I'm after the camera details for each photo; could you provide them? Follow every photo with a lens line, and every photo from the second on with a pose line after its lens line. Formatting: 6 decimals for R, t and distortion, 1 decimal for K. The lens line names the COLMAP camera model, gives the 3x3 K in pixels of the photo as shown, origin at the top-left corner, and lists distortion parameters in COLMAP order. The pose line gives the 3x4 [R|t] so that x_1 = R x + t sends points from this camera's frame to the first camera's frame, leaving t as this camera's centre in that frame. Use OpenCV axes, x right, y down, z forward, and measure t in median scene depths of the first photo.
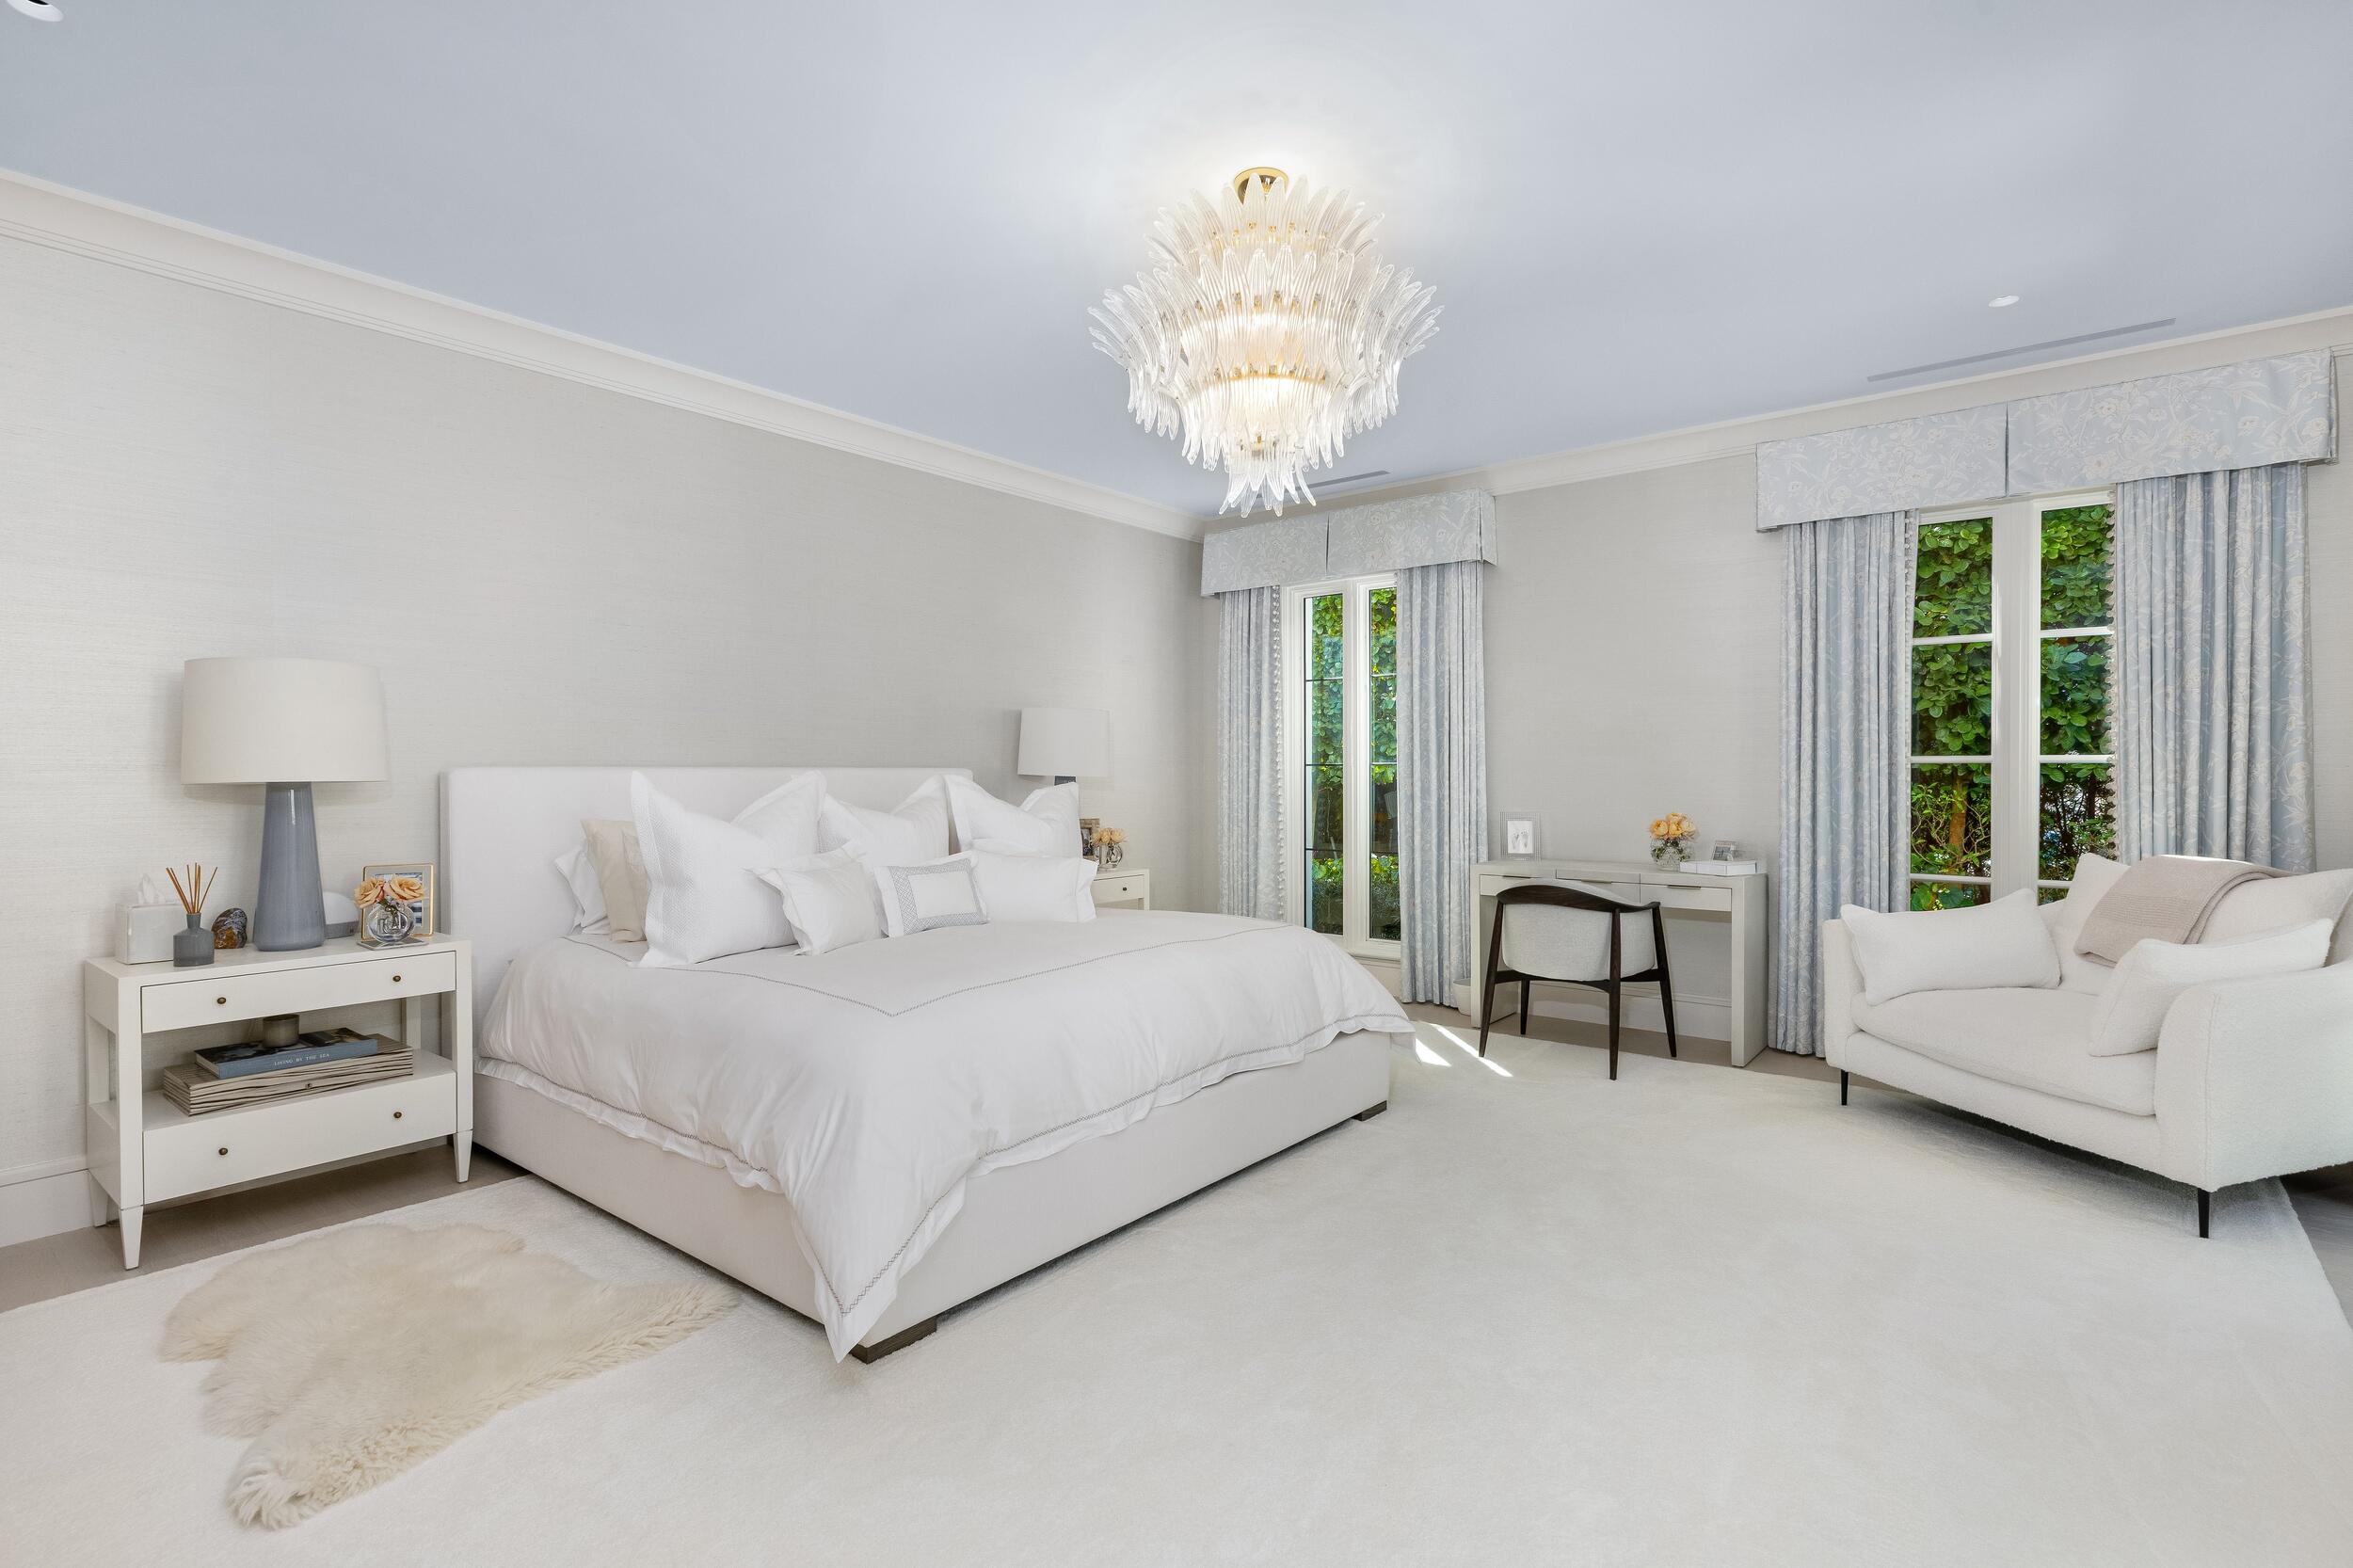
lens RADIAL K [[1128.0, 0, 1176.5], [0, 1128.0, 784.0], [0, 0, 1]] dist [-0.000224, -0.000270]
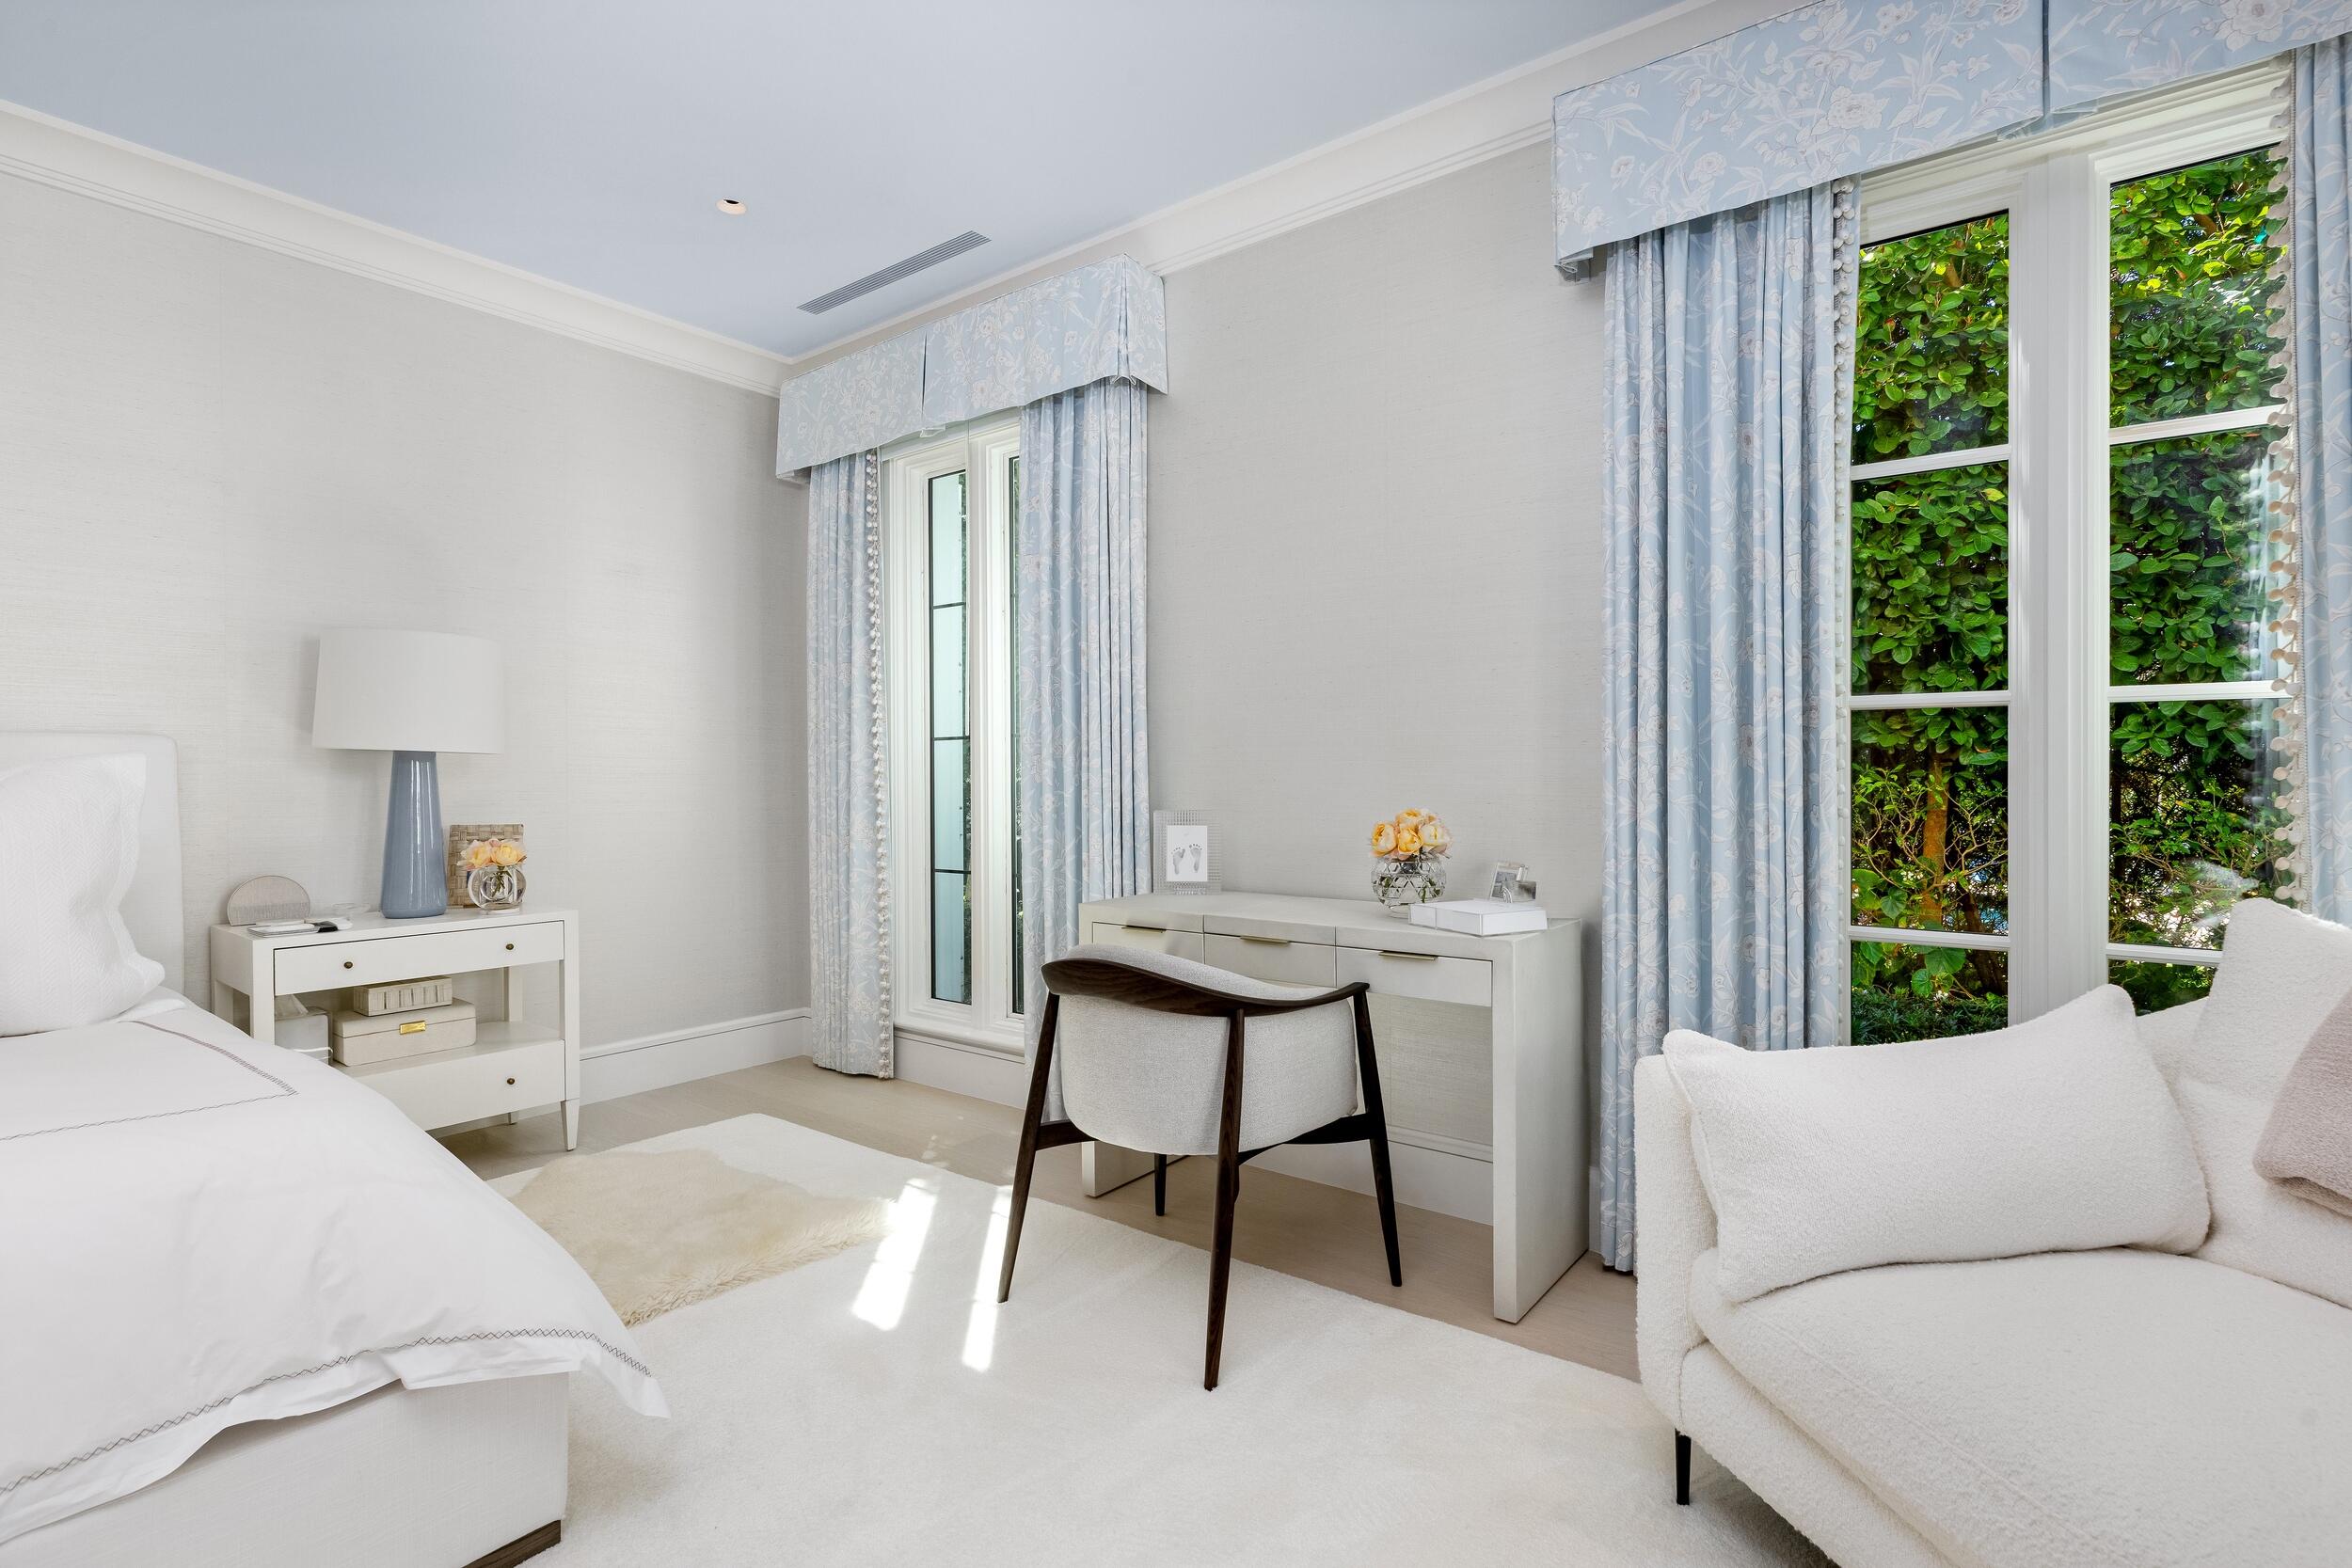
lens RADIAL K [[1137.8, 0, 1176.0], [0, 1137.8, 784.0], [0, 0, 1]] dist [-0.000327, 0.000410]
pose [[0.999777, -0.003601, 0.020808, 0.332515], [0.003650, 0.999991, -0.002309, 0.015051], [-0.020800, 0.002385, 0.999781, 0.487469]]
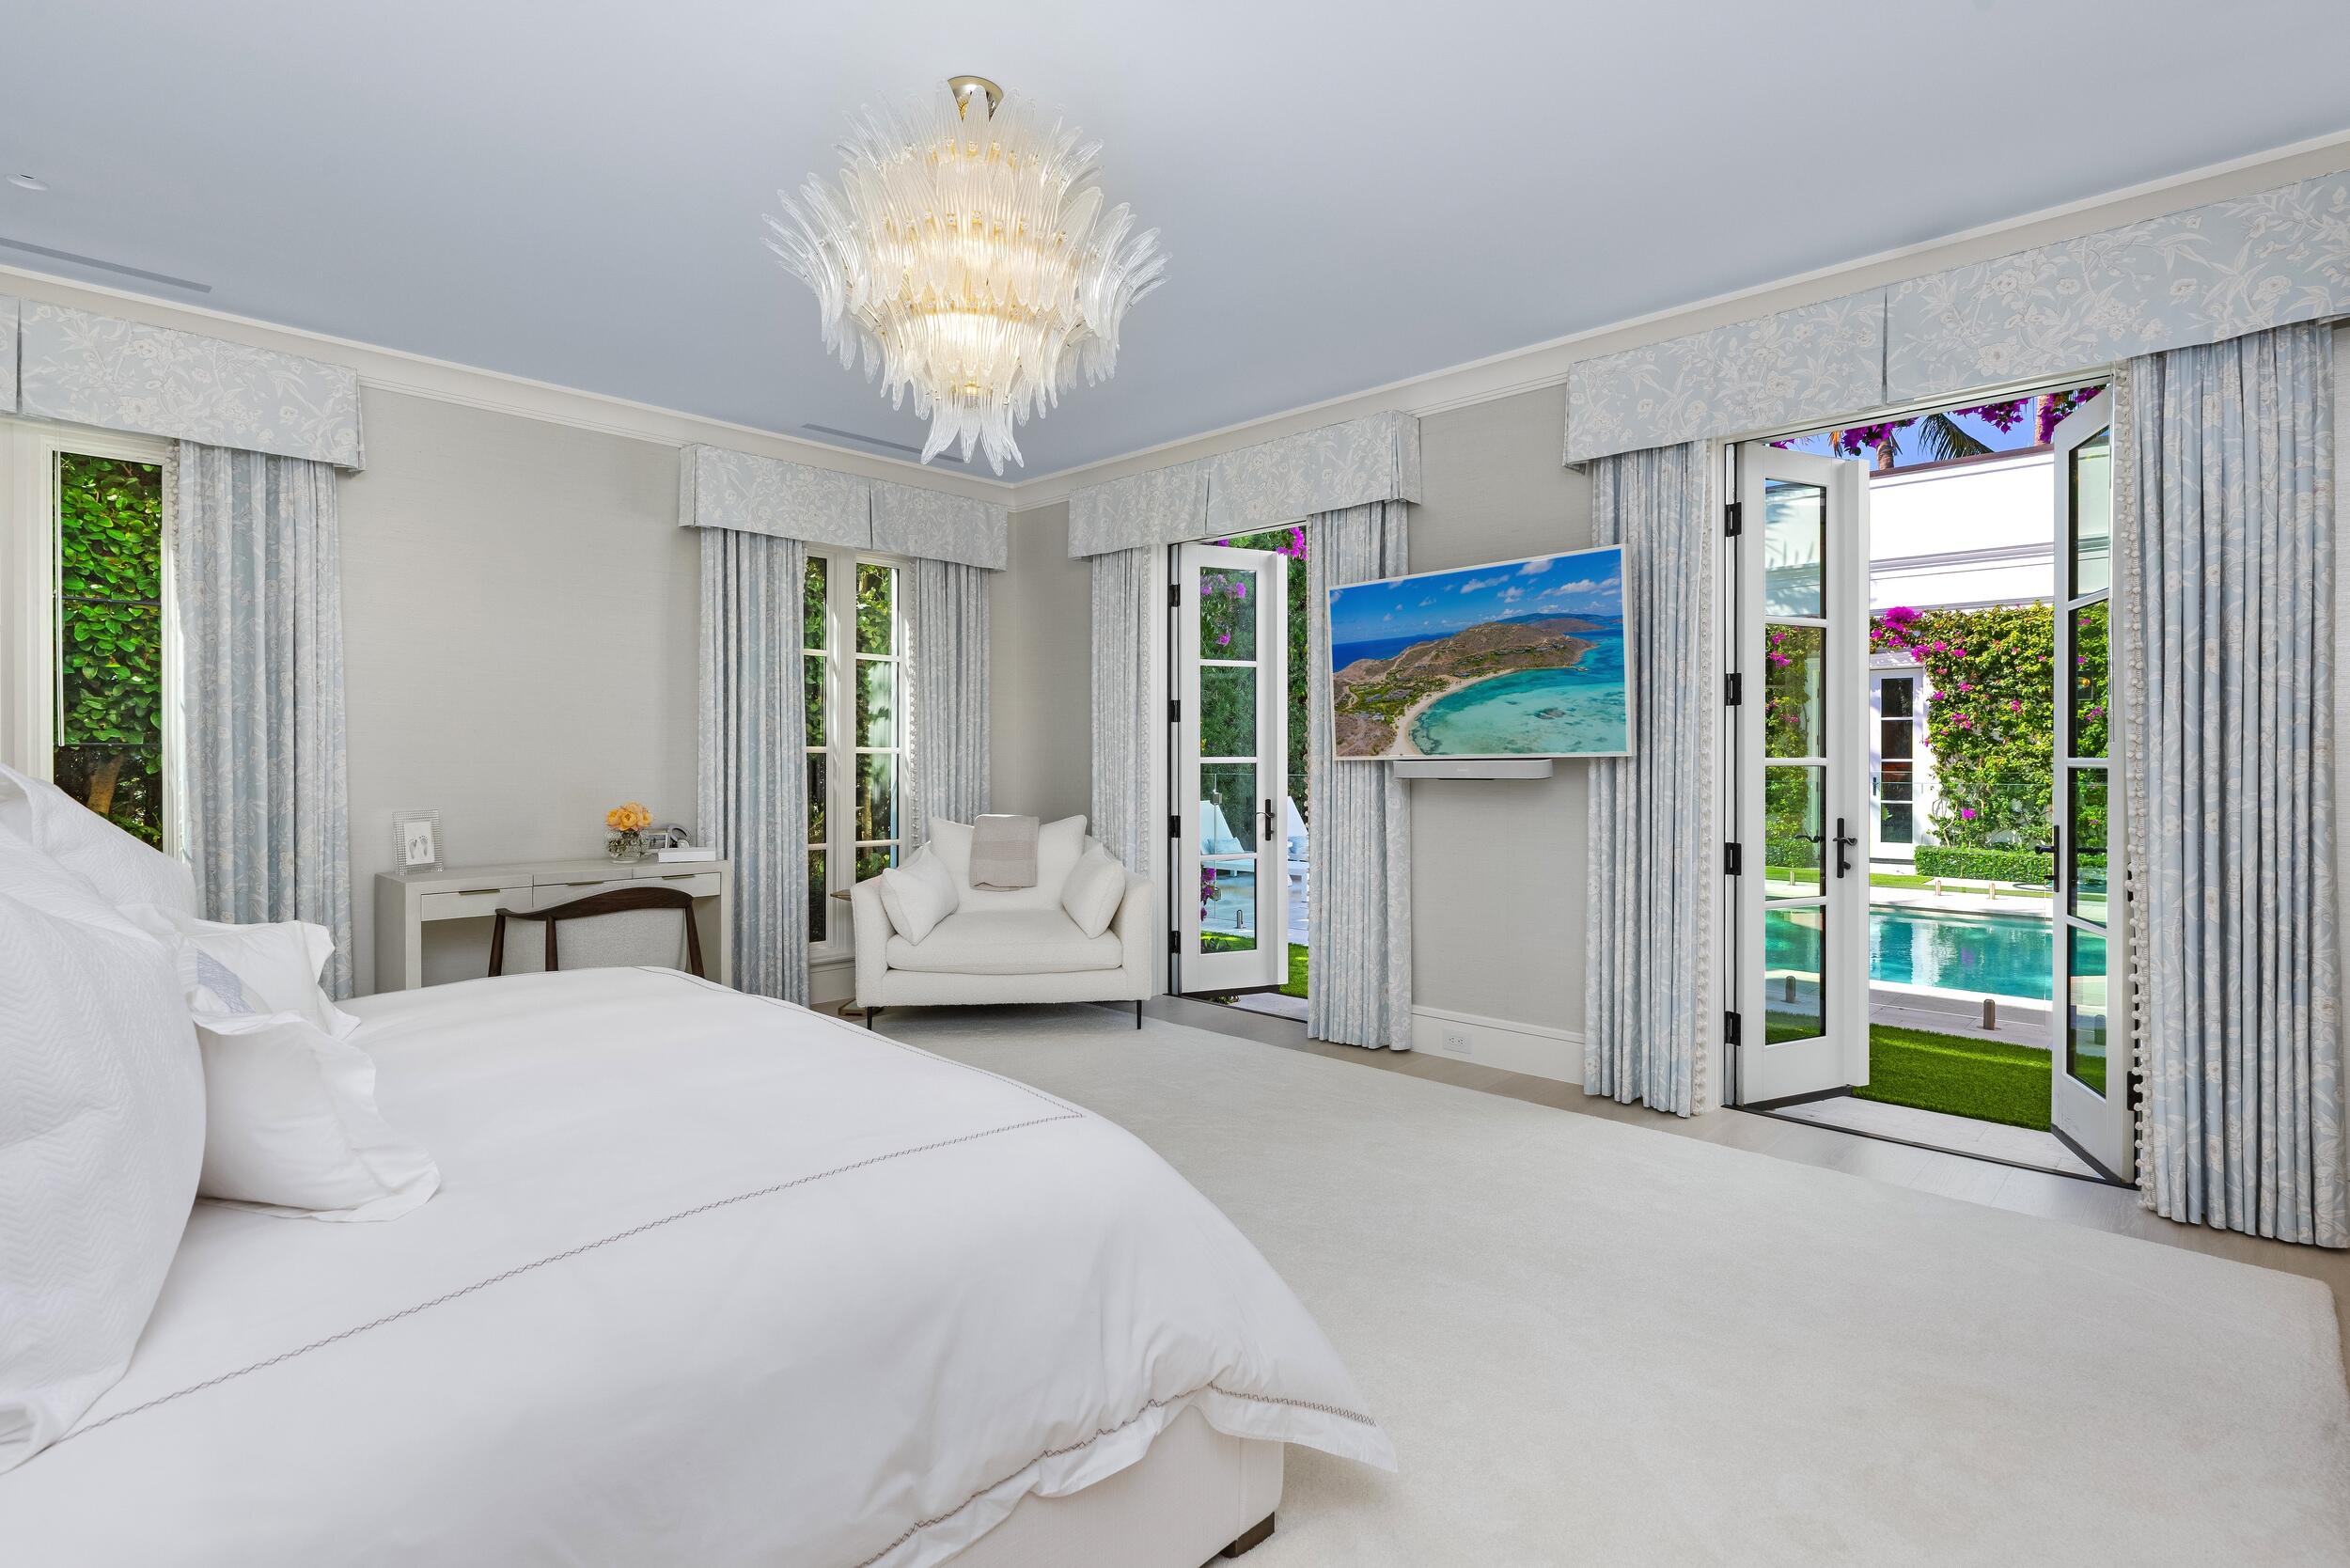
lens RADIAL K [[1157.7, 0, 1180.0], [0, 1157.7, 755.3], [0, 0, 1]] dist [-0.000016, -0.000058]
pose [[0.086805, -0.002209, 0.996223, -0.516236], [0.008514, 0.999963, 0.001475, -0.011856], [-0.996189, 0.008354, 0.086821, 0.471511]]
